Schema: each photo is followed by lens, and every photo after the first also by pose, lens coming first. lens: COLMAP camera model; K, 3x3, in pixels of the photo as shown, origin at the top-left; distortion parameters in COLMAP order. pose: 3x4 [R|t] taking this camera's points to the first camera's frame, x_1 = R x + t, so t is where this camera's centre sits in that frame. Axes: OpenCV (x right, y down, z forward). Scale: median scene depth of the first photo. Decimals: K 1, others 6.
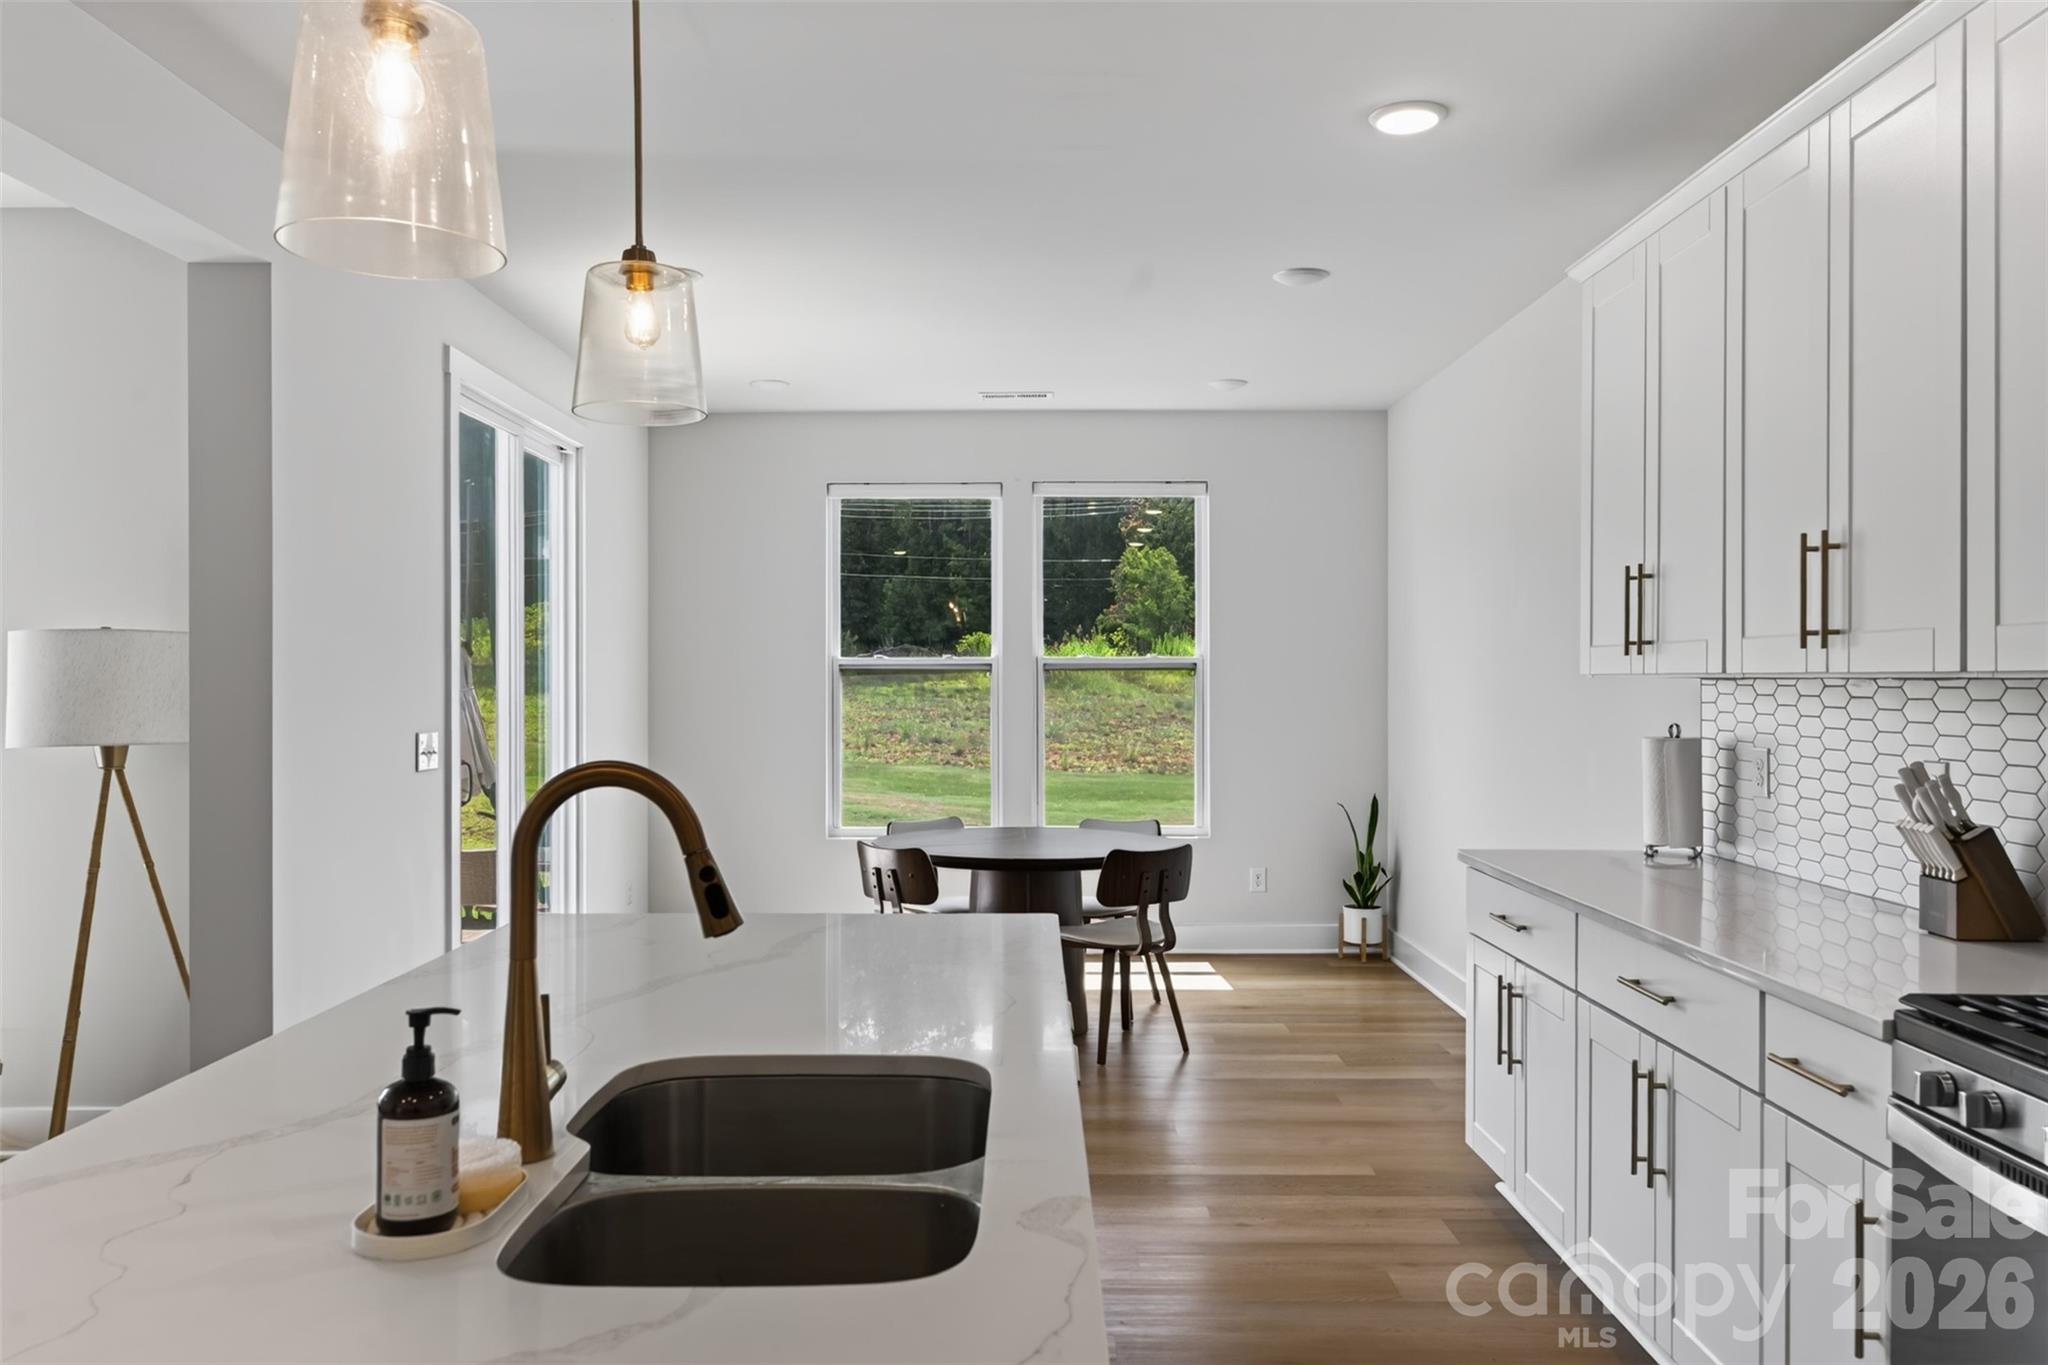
lens RADIAL K [[963.9, 0, 1023.4], [0, 963.9, 697.9], [0, 0, 1]] dist [-0.000031, 0.000142]
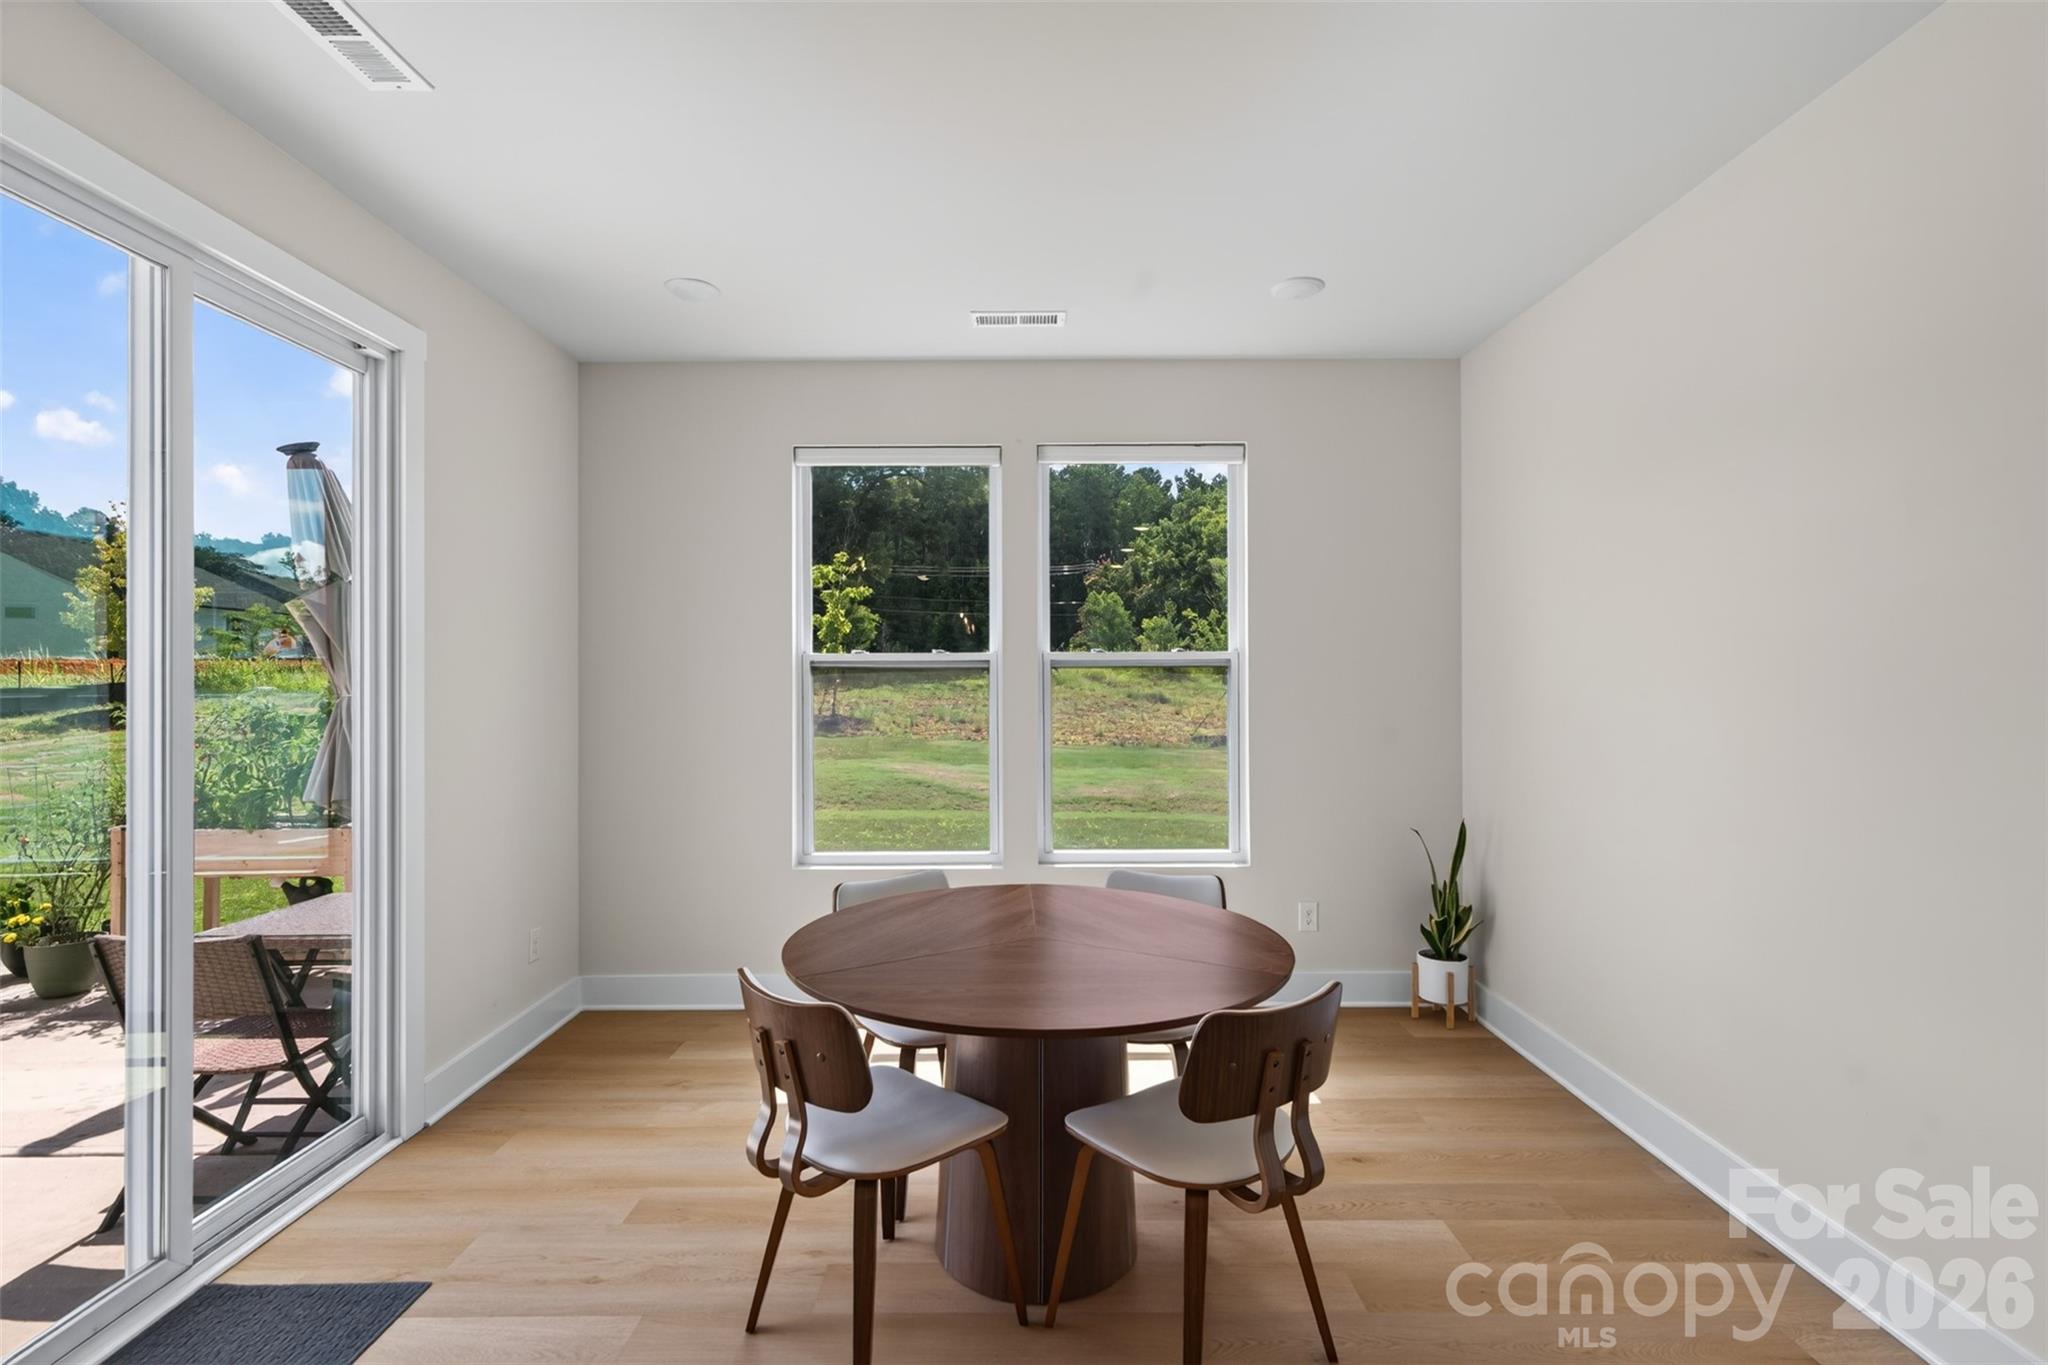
lens RADIAL K [[1259.8, 0, 1024.0], [0, 1259.8, 682.5], [0, 0, 1]] dist [0.001541, 0.000564]
pose [[0.999993, -0.001859, -0.003345, 0.001107], [0.001804, 0.999864, -0.016377, 0.002597], [0.003375, 0.016371, 0.999860, -0.132214]]
